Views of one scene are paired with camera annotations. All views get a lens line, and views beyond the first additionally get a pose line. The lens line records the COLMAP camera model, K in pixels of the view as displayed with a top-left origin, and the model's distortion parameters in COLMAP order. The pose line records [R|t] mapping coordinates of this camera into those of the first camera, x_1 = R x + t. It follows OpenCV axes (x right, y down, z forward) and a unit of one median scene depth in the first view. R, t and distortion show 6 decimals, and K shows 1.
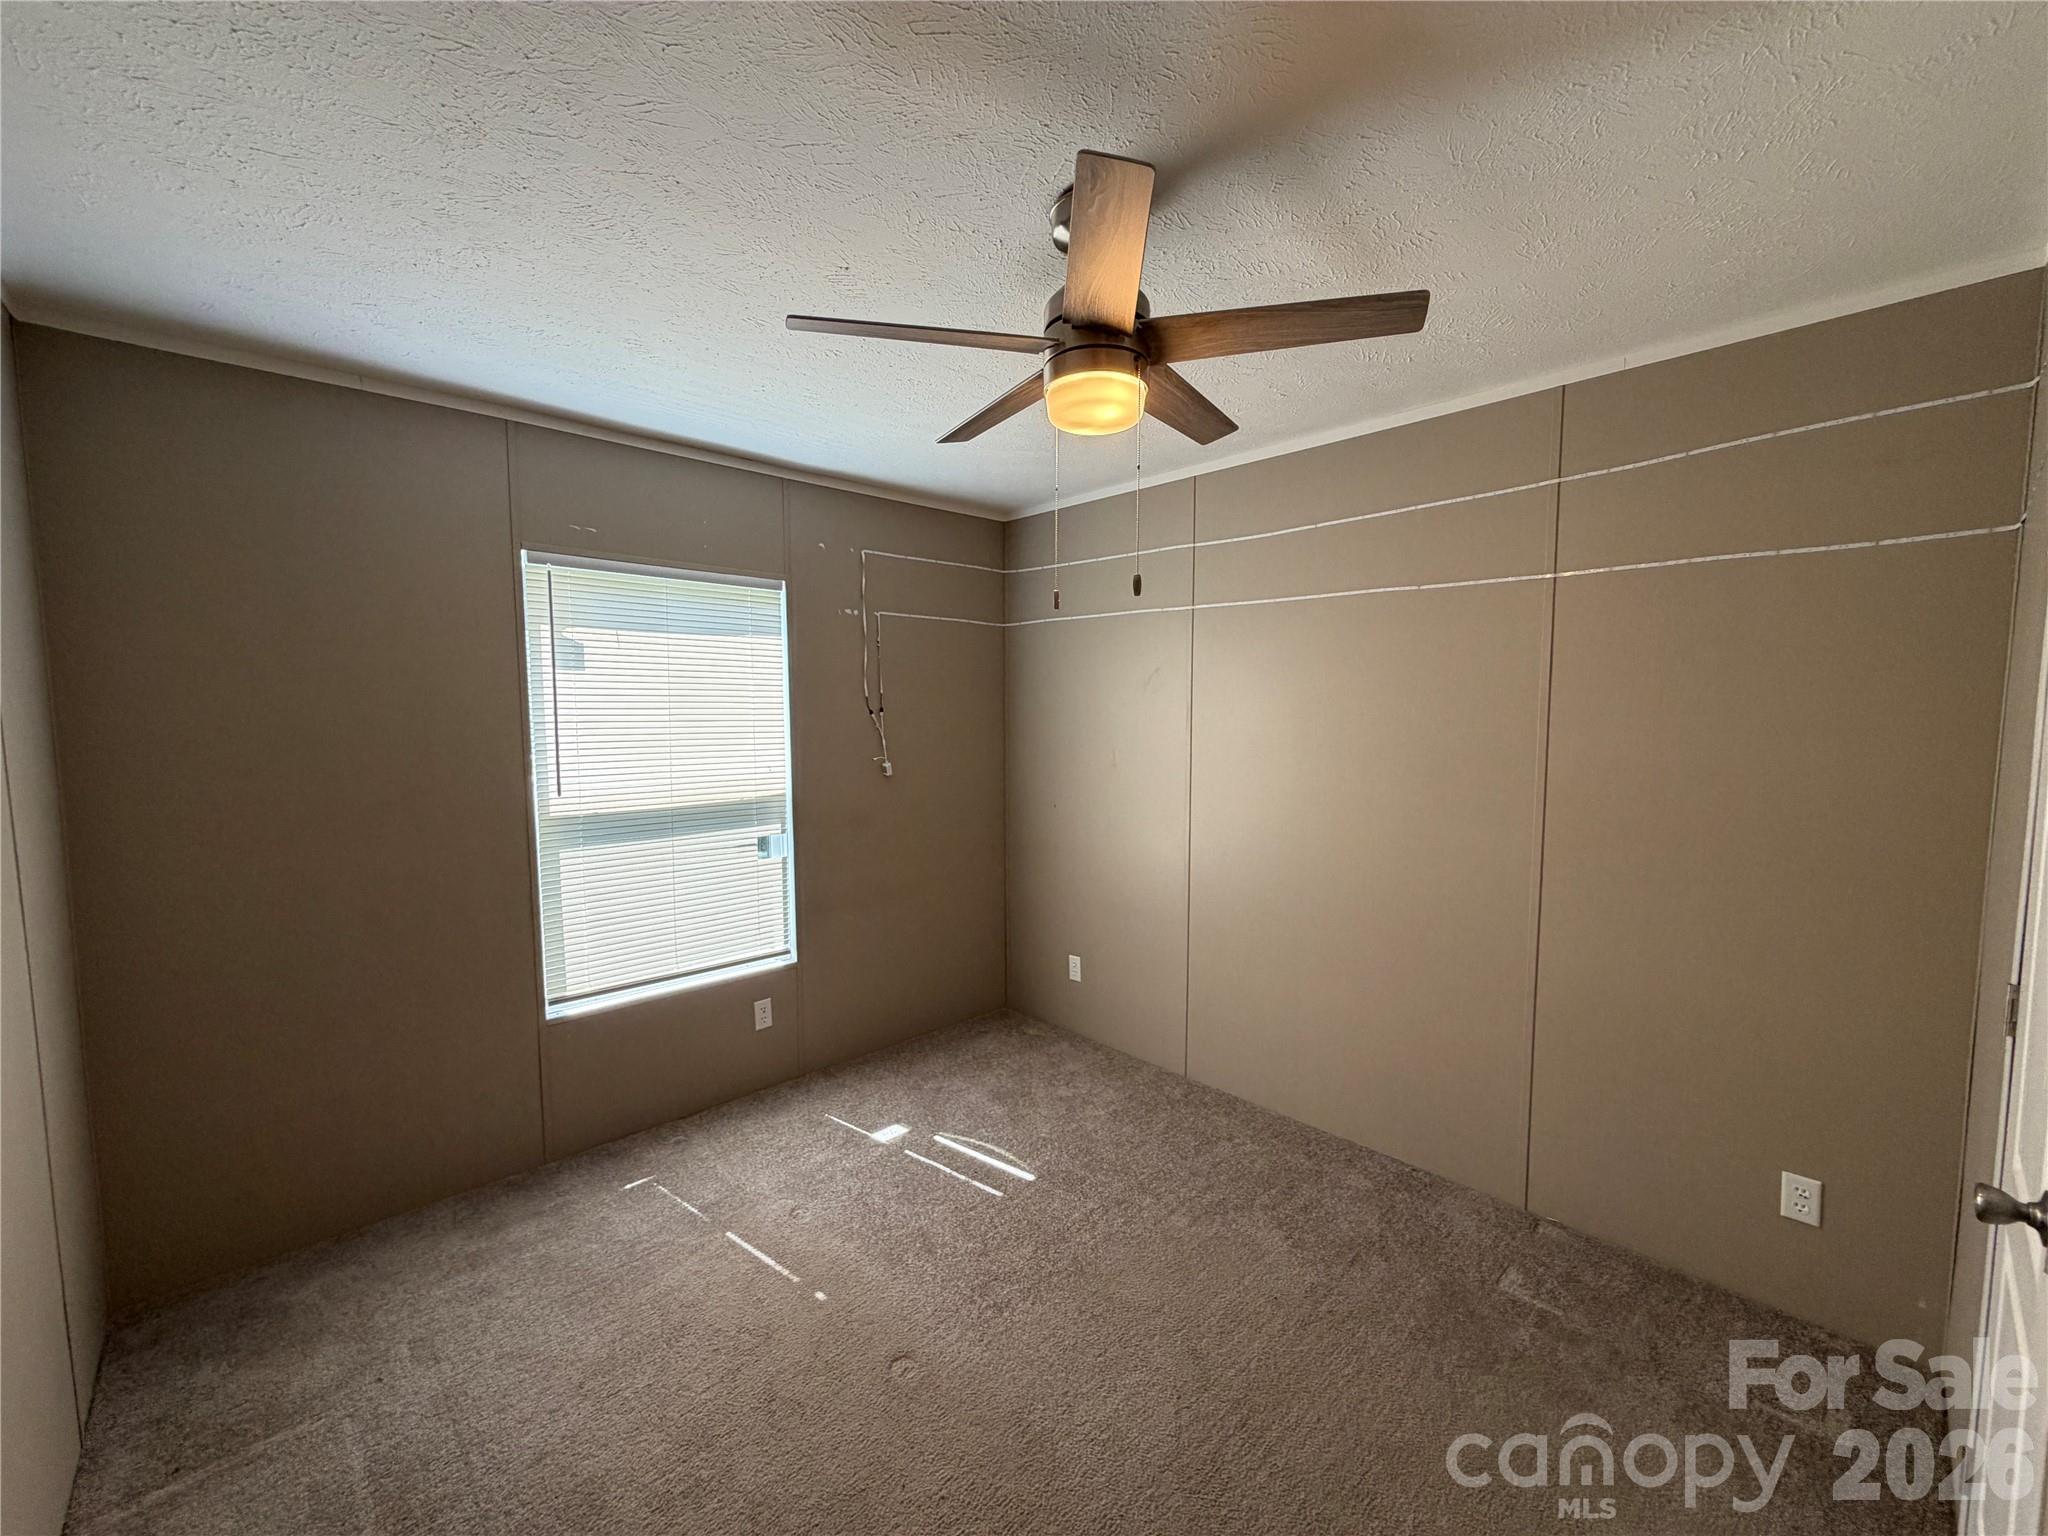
lens RADIAL K [[815.7, 0, 1017.8], [0, 815.7, 770.5], [0, 0, 1]] dist [0.000146, 0.000424]
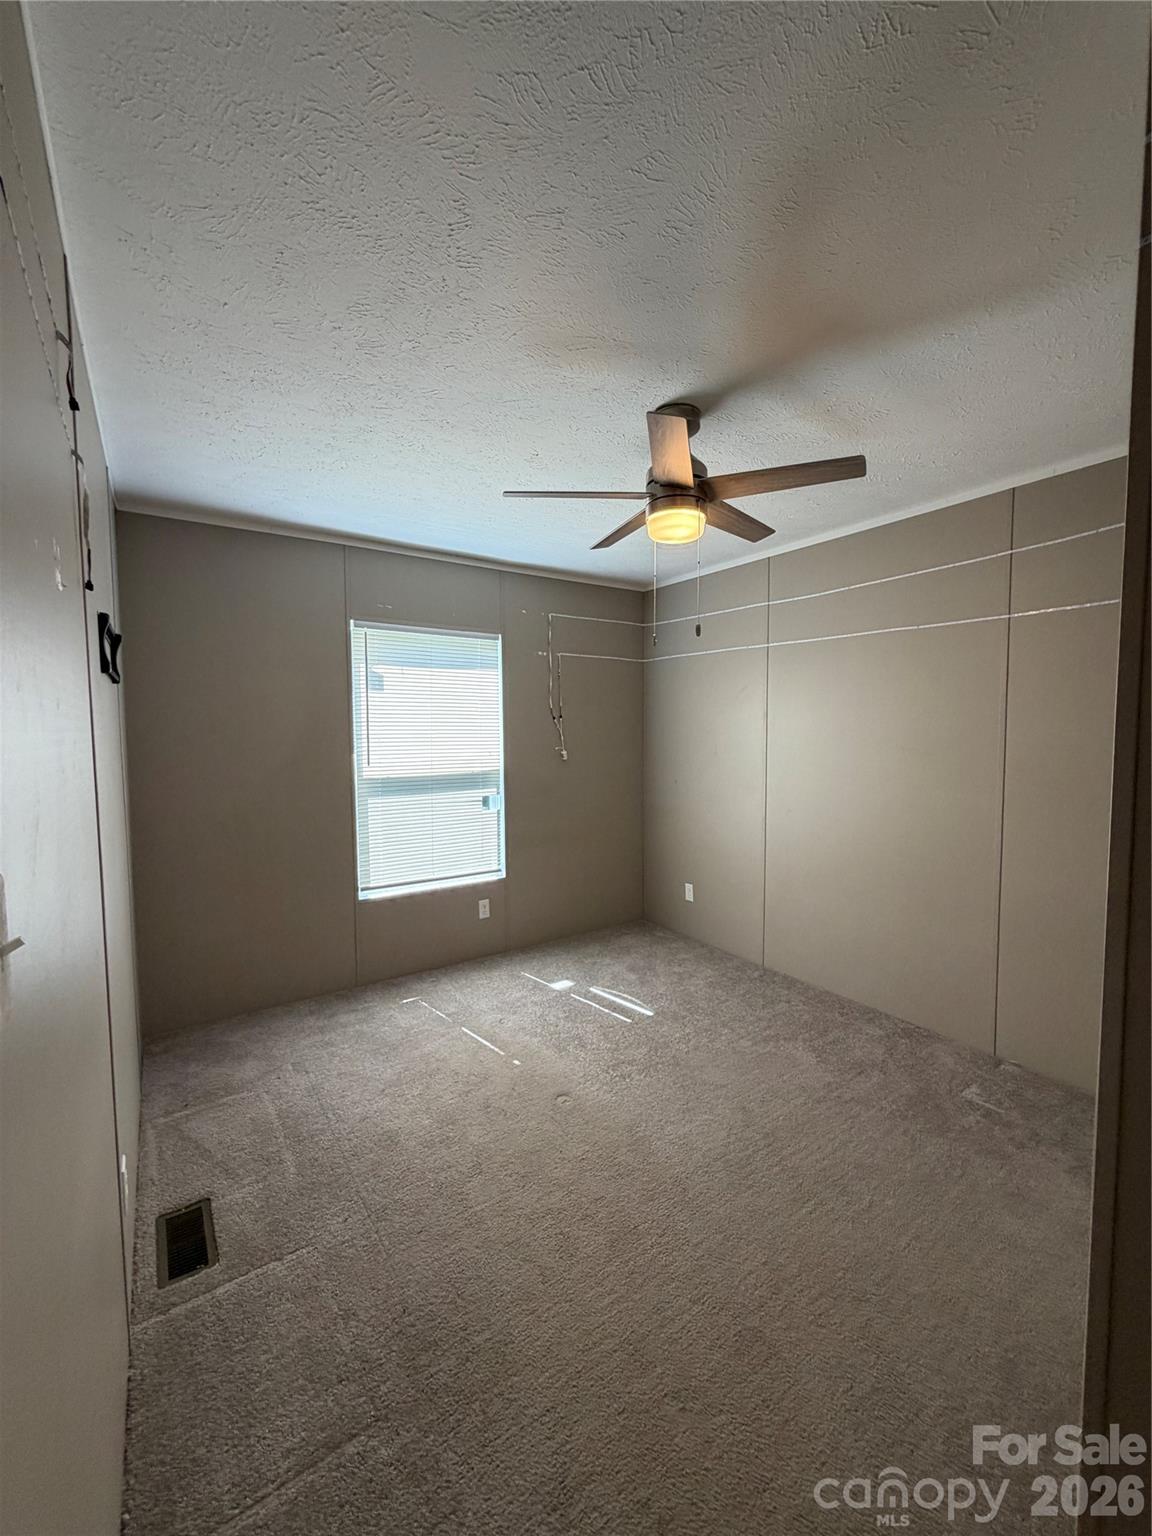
lens RADIAL K [[622.2, 0, 576.3], [0, 622.2, 764.1], [0, 0, 1]] dist [0.003984, 0.000154]
pose [[0.988028, 0.005909, -0.154162, 0.055471], [-0.009170, 0.999749, -0.020452, 0.049887], [0.154002, 0.021620, 0.987834, -0.194948]]
